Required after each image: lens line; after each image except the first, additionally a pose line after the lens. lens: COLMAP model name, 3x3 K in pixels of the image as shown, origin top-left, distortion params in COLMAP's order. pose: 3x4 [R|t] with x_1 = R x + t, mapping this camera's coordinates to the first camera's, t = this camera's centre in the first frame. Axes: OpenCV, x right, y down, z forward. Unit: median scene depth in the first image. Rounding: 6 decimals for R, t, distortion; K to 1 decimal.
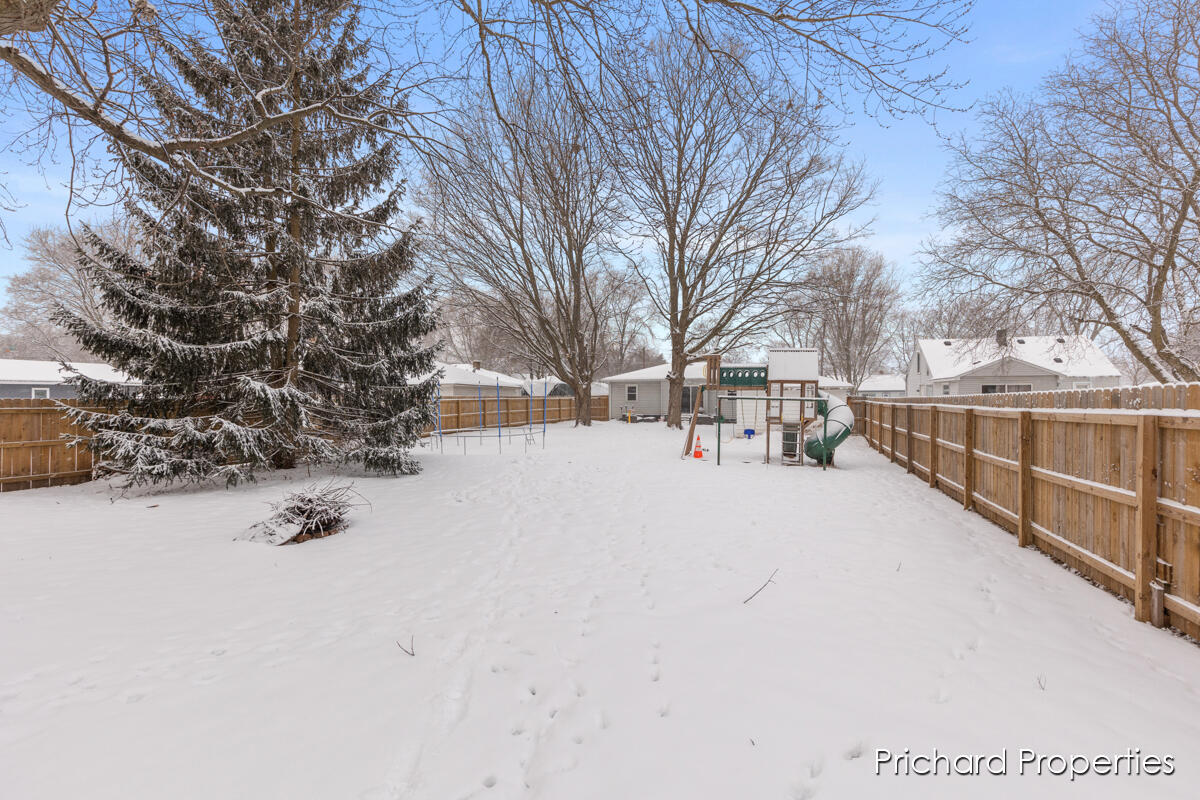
lens RADIAL K [[552.4, 0, 622.7], [0, 552.4, 395.5], [0, 0, 1]] dist [0.001995, 0.000201]
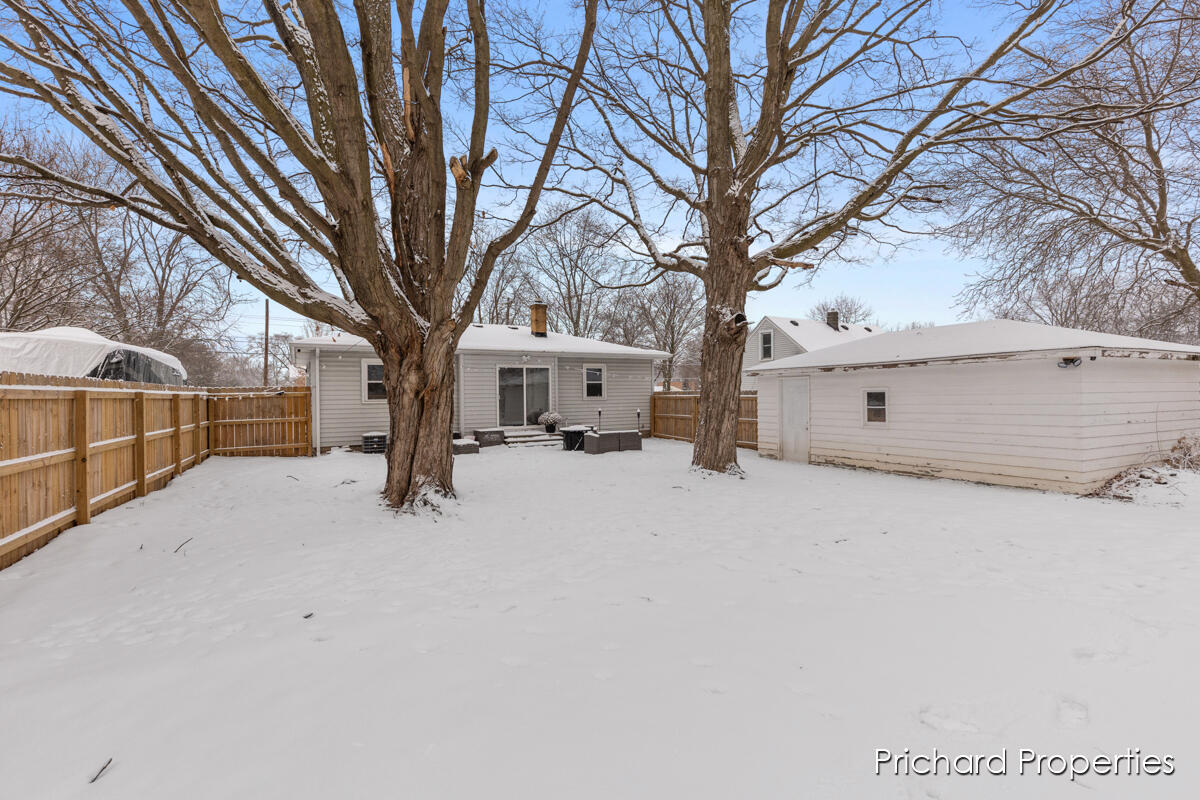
lens RADIAL K [[552.4, 0, 622.7], [0, 552.4, 395.5], [0, 0, 1]] dist [0.001995, 0.000201]
pose [[0.697655, -0.005737, 0.716411, -0.187234], [0.007759, 0.999970, 0.000453, 0.009492], [-0.716392, 0.005243, 0.697678, 0.770801]]
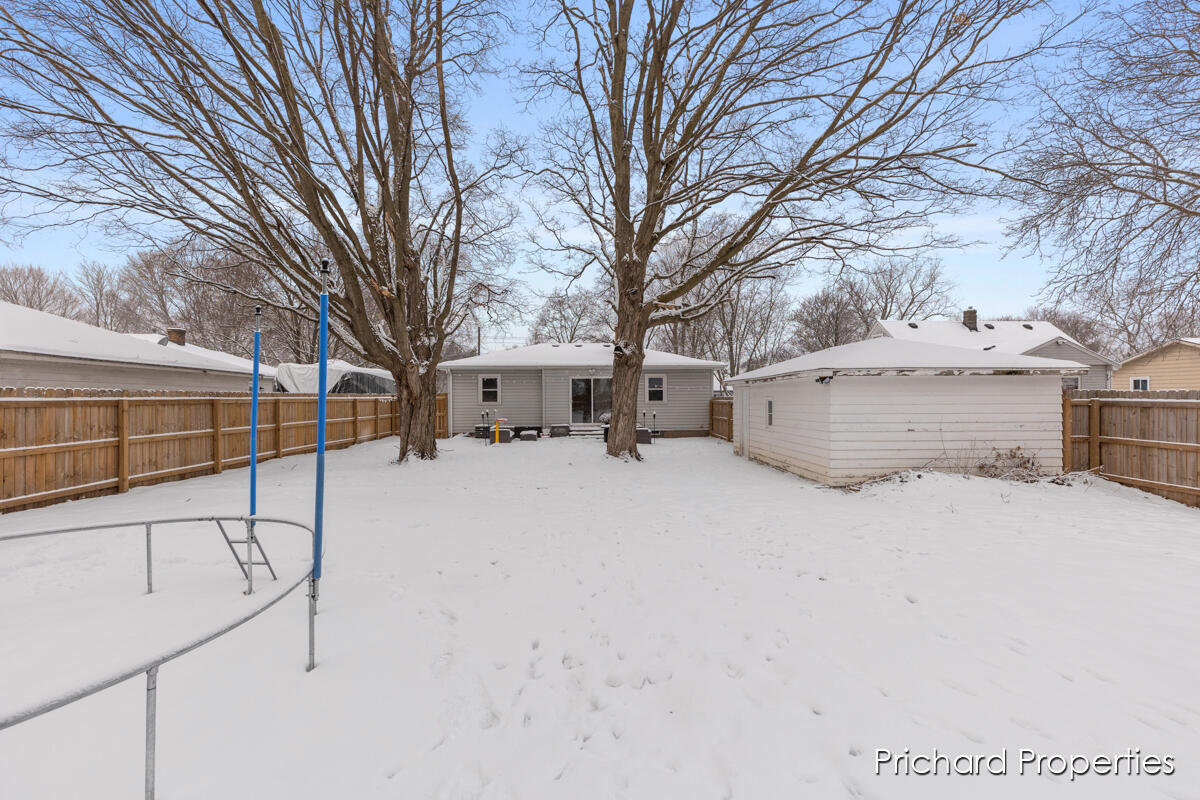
lens RADIAL K [[559.4, 0, 623.7], [0, 559.4, 402.2], [0, 0, 1]] dist [0.001823, 0.000223]
pose [[0.938205, -0.004468, 0.346051, -0.074290], [0.001419, 0.999958, 0.009062, 0.005405], [-0.346077, -0.008011, 0.938172, 0.526261]]
